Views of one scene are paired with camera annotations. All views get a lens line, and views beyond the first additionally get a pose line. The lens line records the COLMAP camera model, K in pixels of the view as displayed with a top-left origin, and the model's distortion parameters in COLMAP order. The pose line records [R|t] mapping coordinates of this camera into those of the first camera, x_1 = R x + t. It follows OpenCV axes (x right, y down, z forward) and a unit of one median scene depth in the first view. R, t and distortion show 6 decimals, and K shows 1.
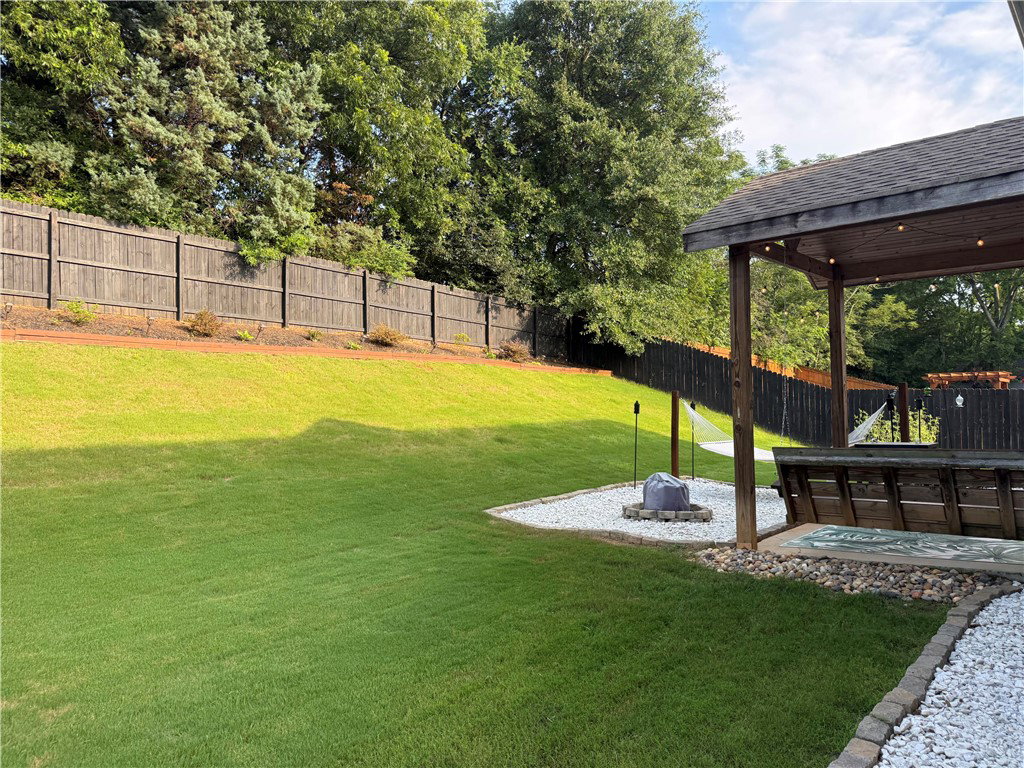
lens RADIAL K [[714.7, 0, 512.0], [0, 714.7, 384.0], [0, 0, 1]] dist [0.005478, -0.026680]
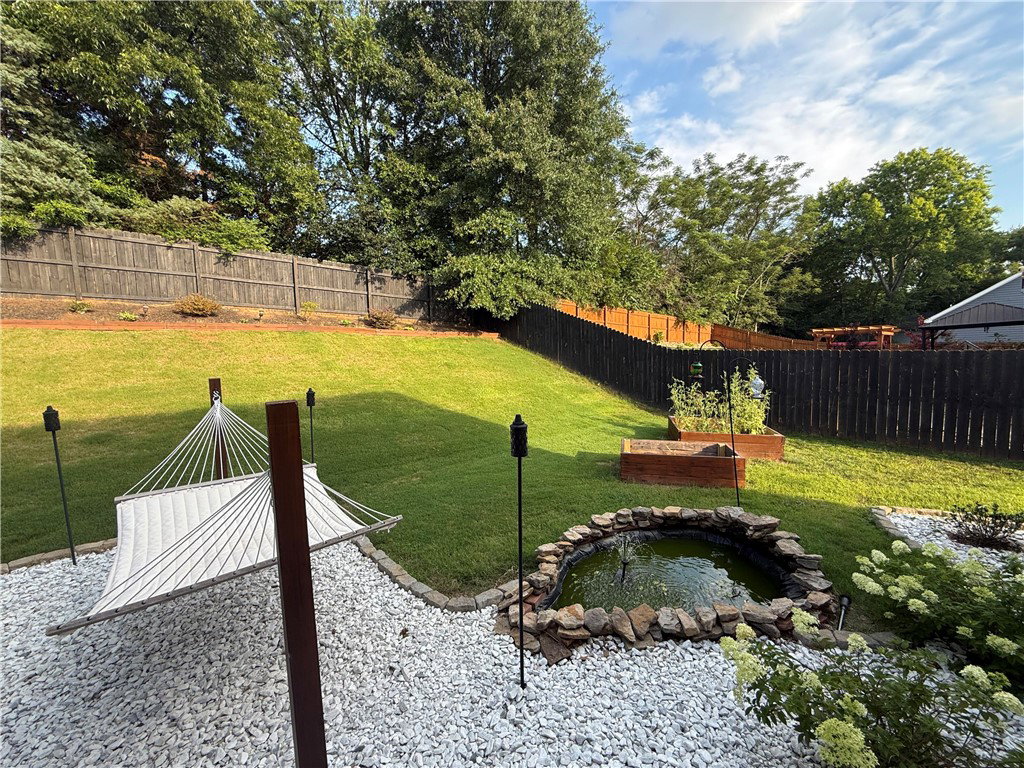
lens RADIAL K [[408.3, 0, 512.0], [0, 408.3, 384.0], [0, 0, 1]] dist [-0.011840, 0.000052]
pose [[0.988109, -0.001456, -0.153748, 0.275144], [0.018396, 0.993892, 0.108817, -0.008497], [0.152650, -0.110351, 0.982100, 0.373193]]
